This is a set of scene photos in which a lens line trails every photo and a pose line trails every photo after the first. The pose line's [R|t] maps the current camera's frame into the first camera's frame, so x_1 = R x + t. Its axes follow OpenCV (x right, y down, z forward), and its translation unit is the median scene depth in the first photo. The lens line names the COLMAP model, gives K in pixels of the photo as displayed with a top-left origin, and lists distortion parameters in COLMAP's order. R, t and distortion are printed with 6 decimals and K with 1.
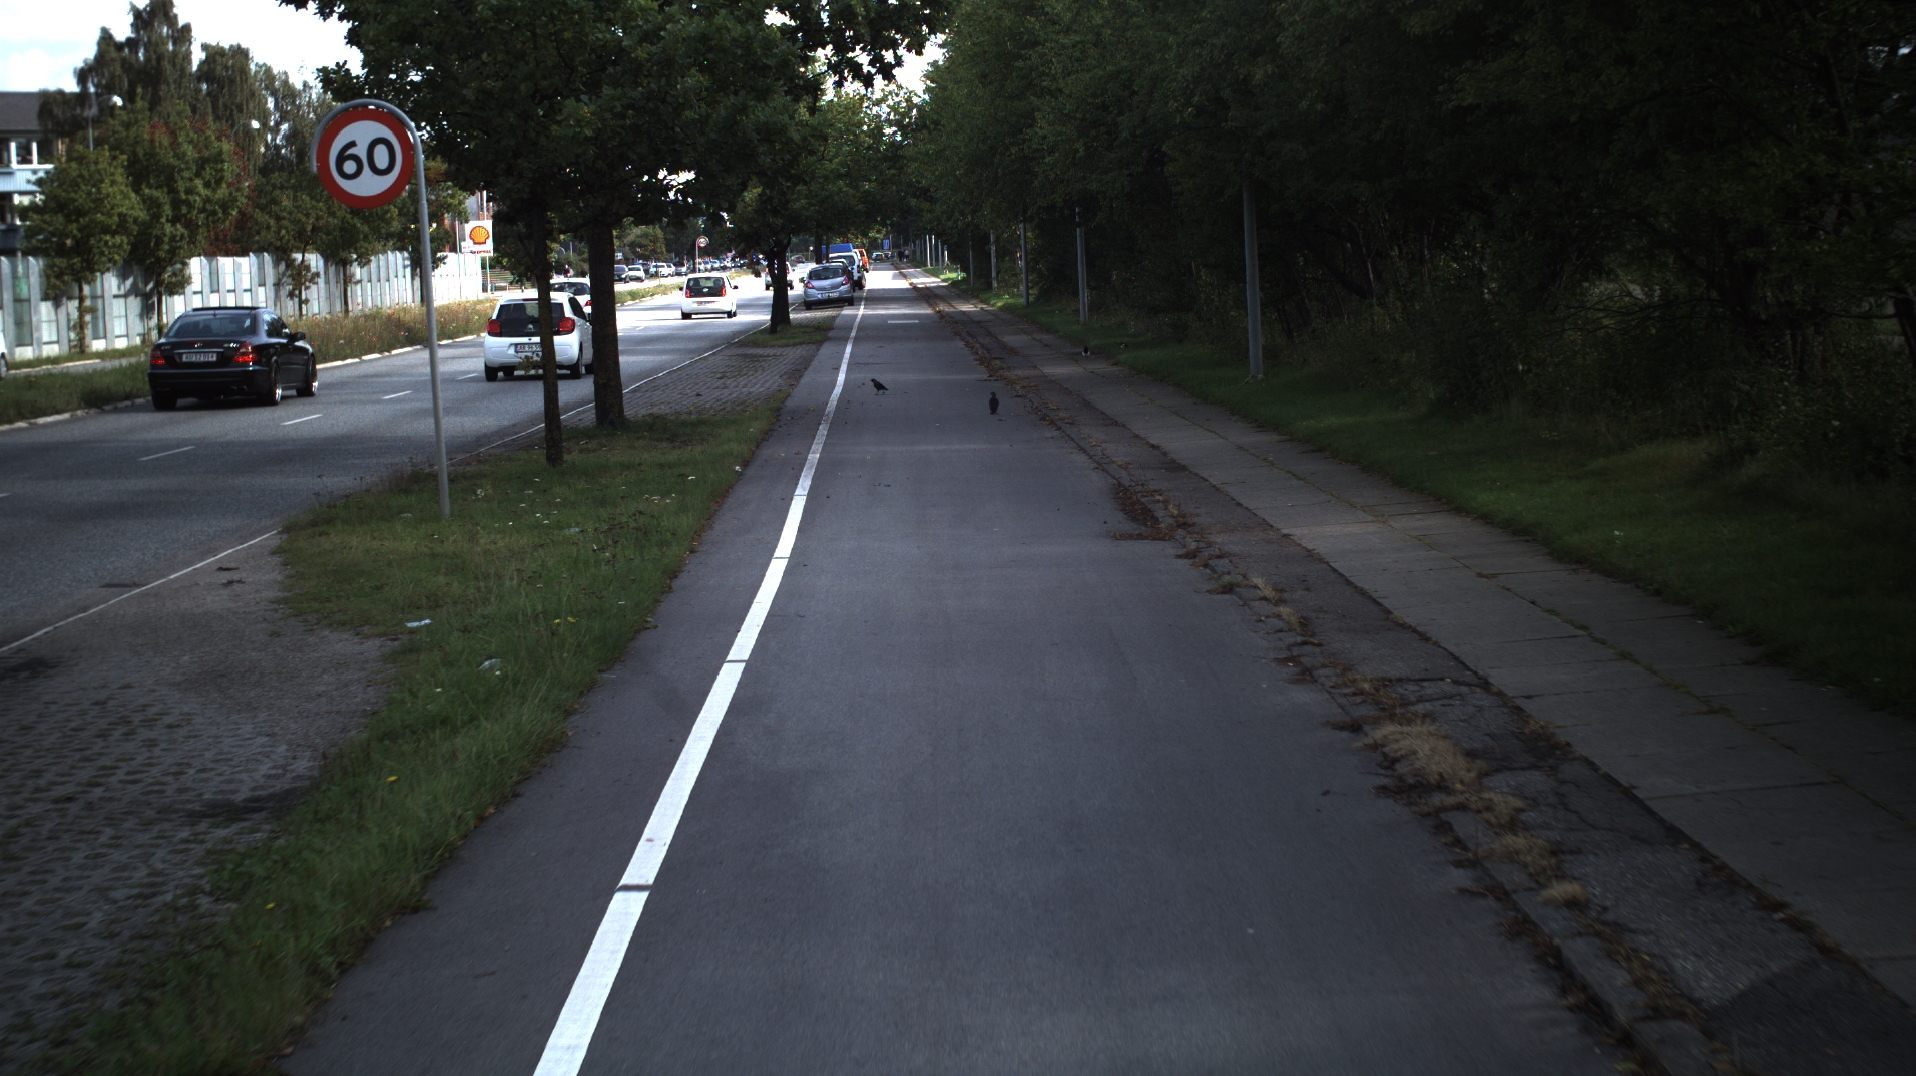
lens RADIAL K [[3526.1, 0, 958.0], [0, 3526.1, 538.0], [0, 0, 1]] dist [-0.304502, 0.125559]
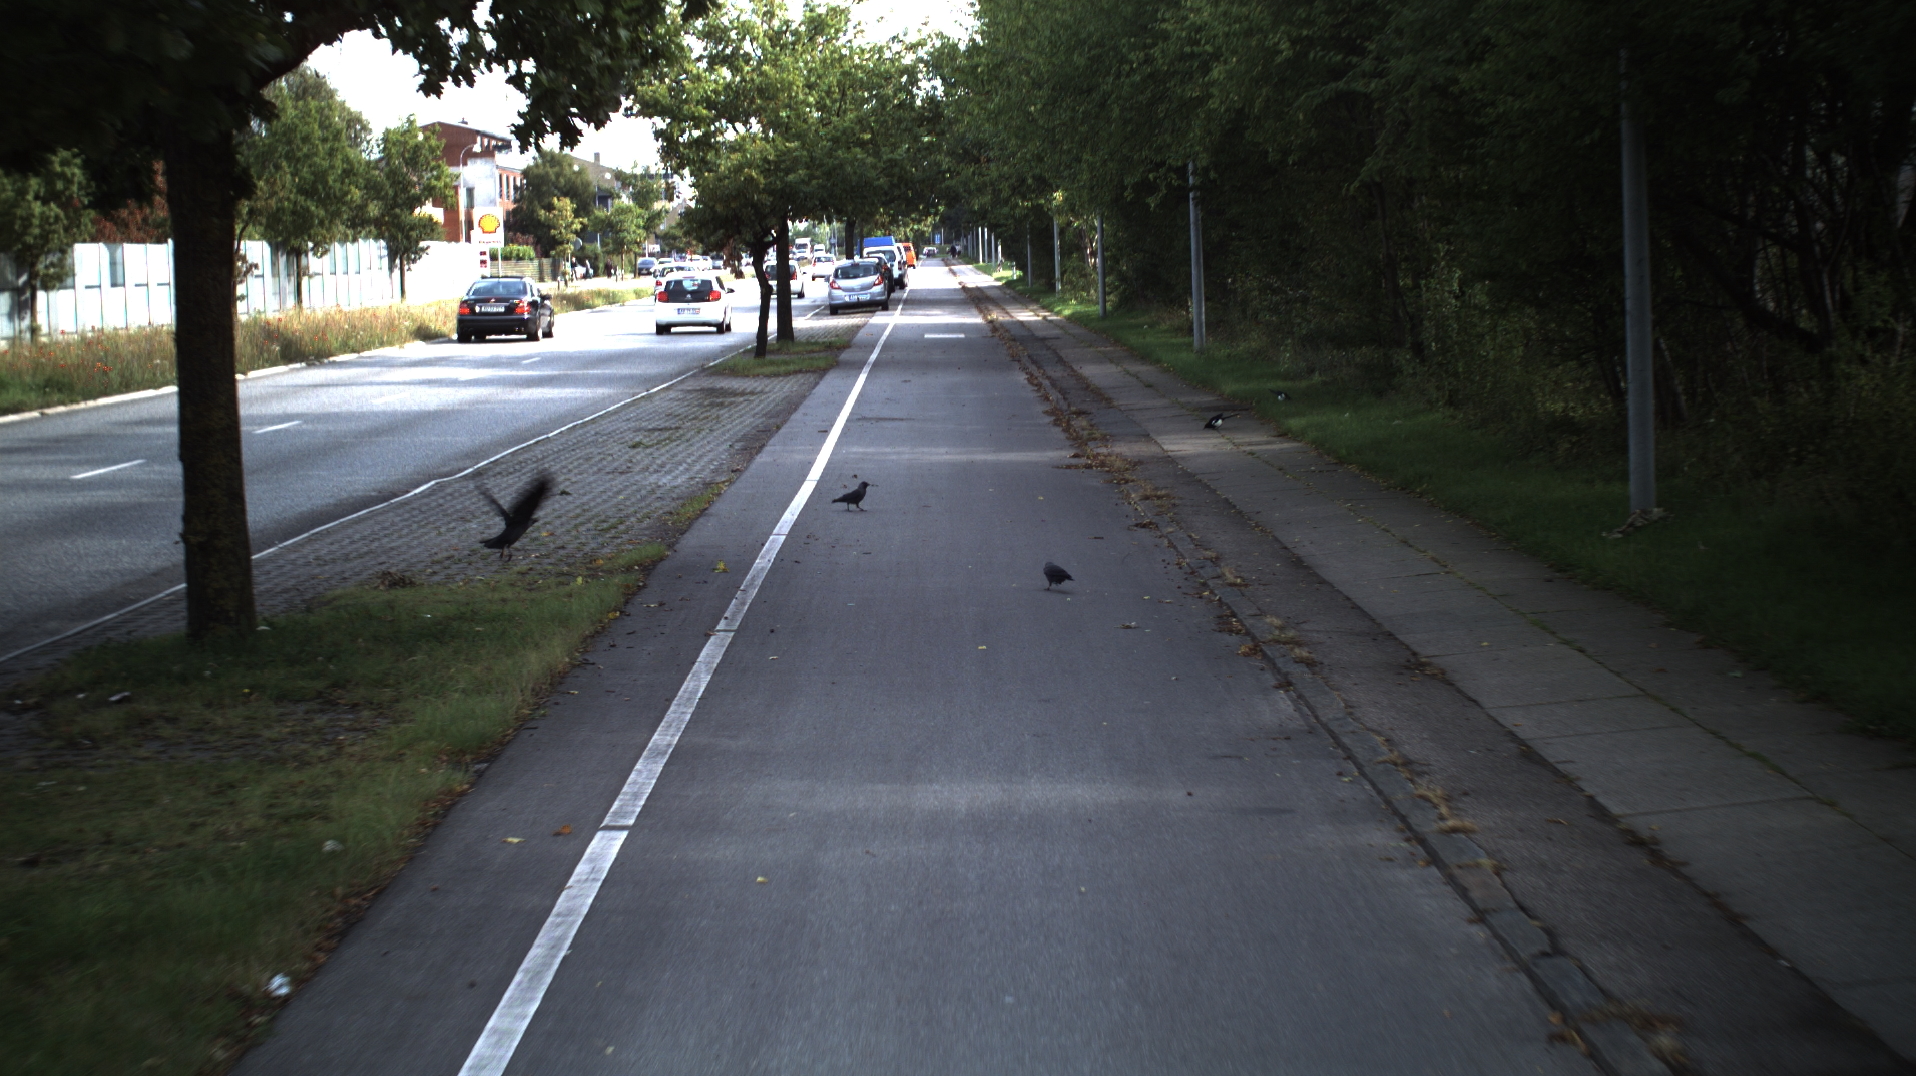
lens RADIAL K [[3526.1, 0, 958.0], [0, 3526.1, 538.0], [0, 0, 1]] dist [-0.304502, 0.125559]
pose [[0.999831, 0.011774, -0.014154, -0.001145], [-0.011758, 0.999930, 0.001220, -0.017887], [0.014167, -0.001053, 0.999899, 0.225015]]
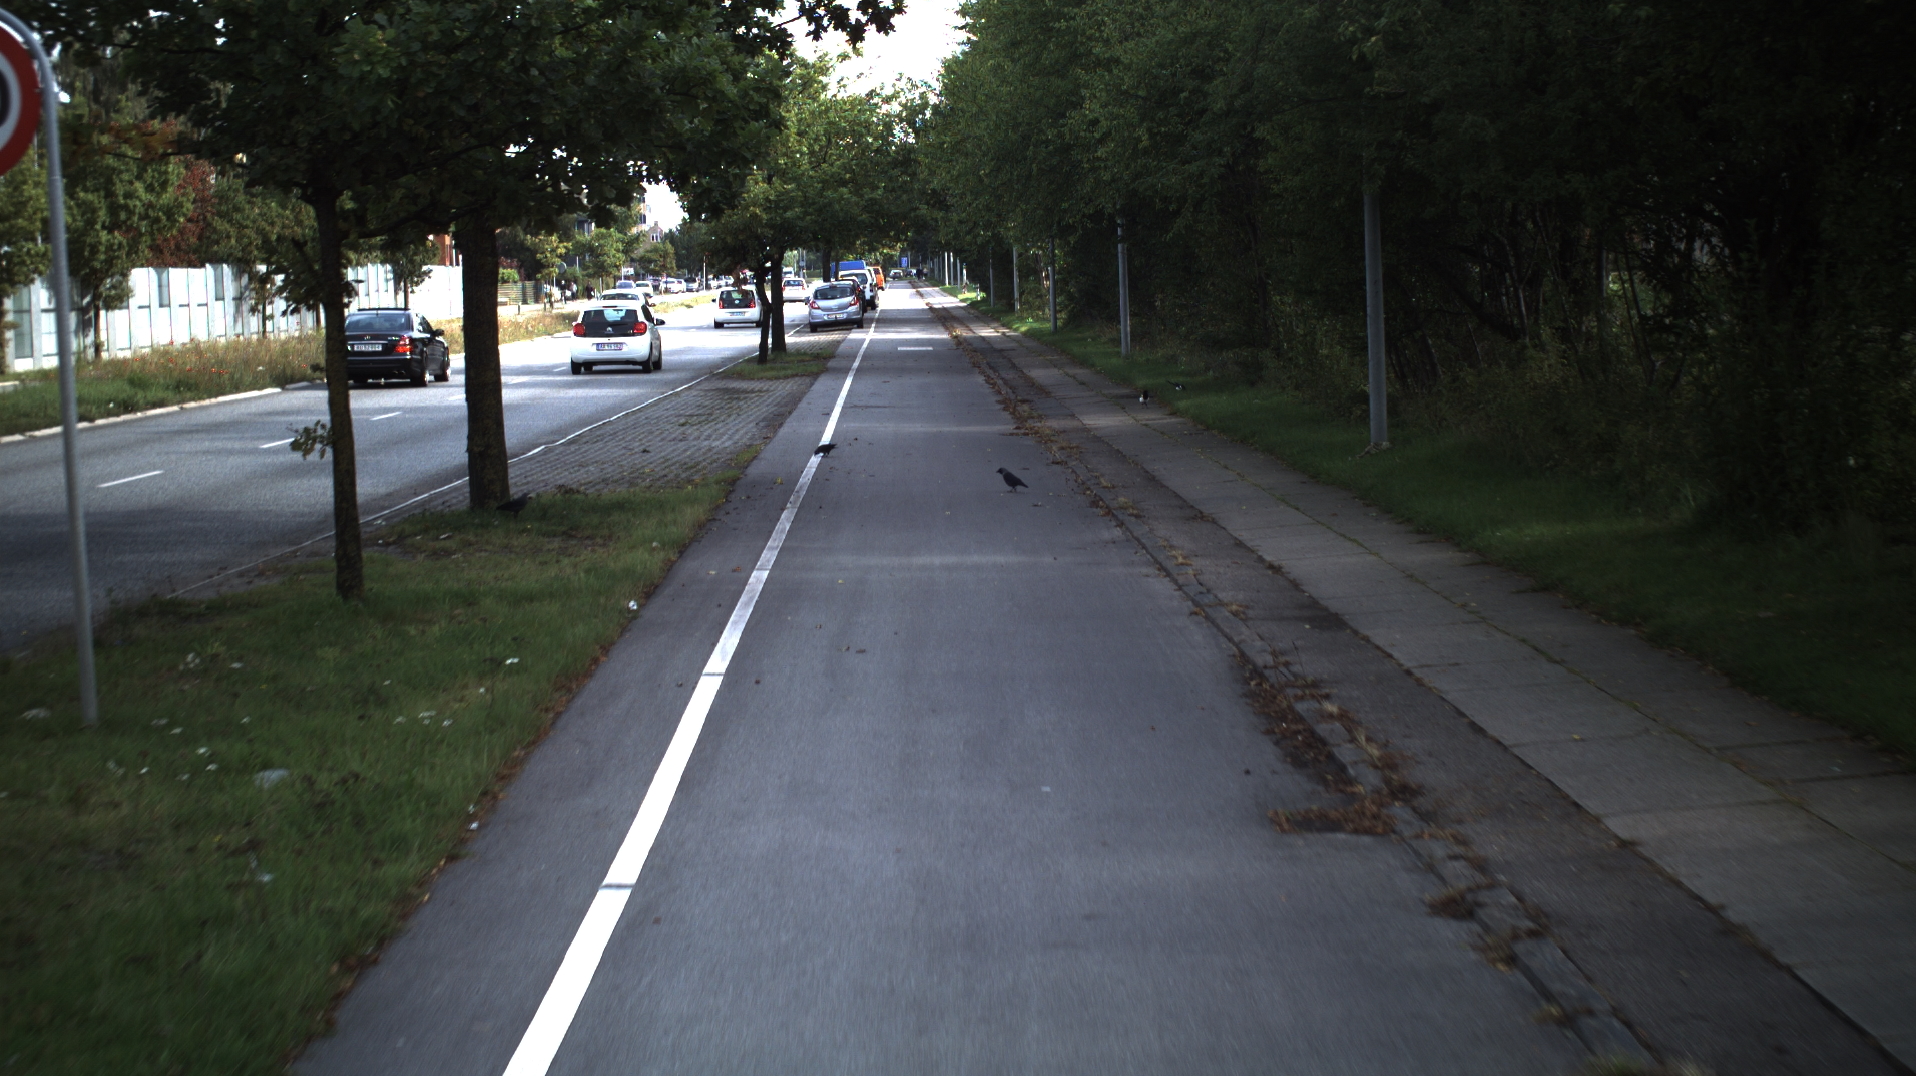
lens RADIAL K [[3526.1, 0, 958.0], [0, 3526.1, 538.0], [0, 0, 1]] dist [-0.304502, 0.125559]
pose [[0.999940, 0.009928, -0.004703, -0.000150], [-0.009952, 0.999937, -0.005205, -0.009155], [0.004651, 0.005251, 0.999975, 0.112414]]
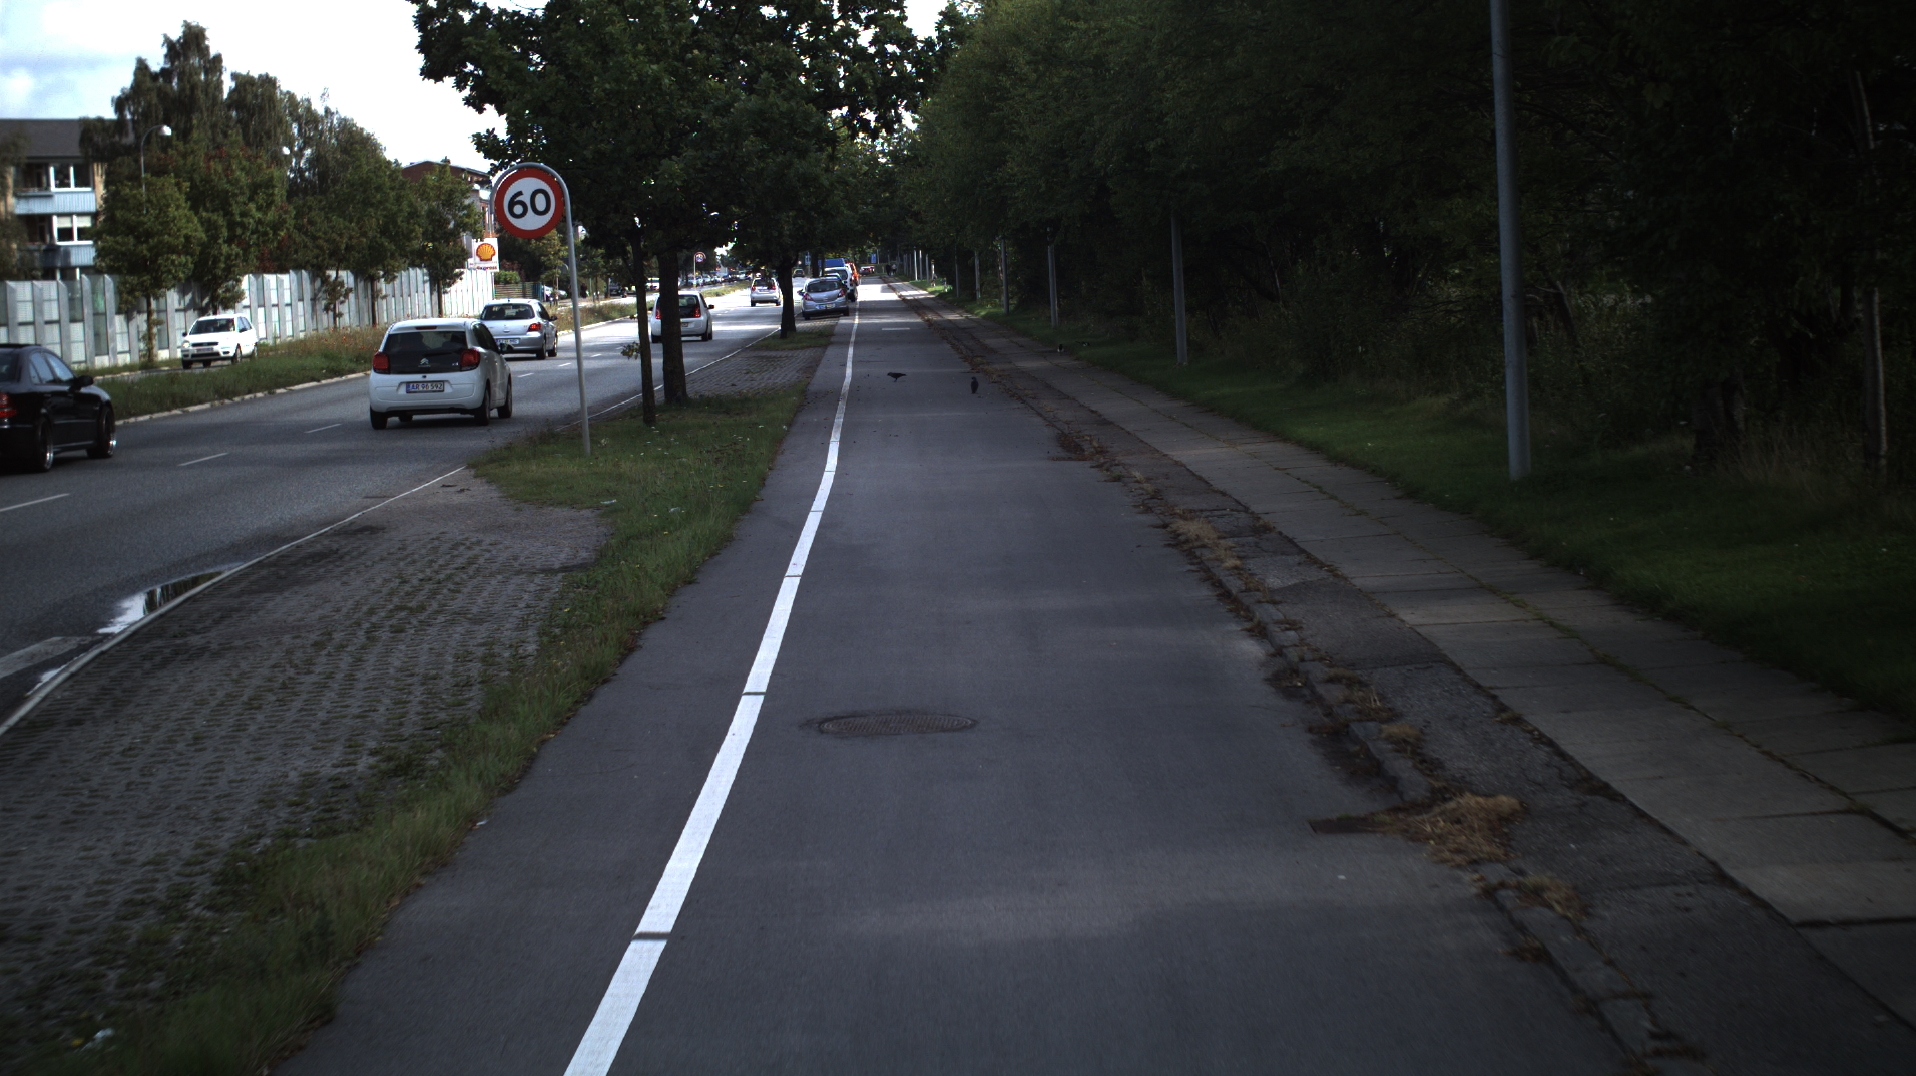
lens RADIAL K [[3526.1, 0, 958.0], [0, 3526.1, 538.0], [0, 0, 1]] dist [-0.304502, 0.125559]
pose [[0.999976, -0.006044, 0.003470, -0.000194], [0.006057, 0.999975, -0.003771, 0.008923], [-0.003447, 0.003791, 0.999987, -0.112457]]
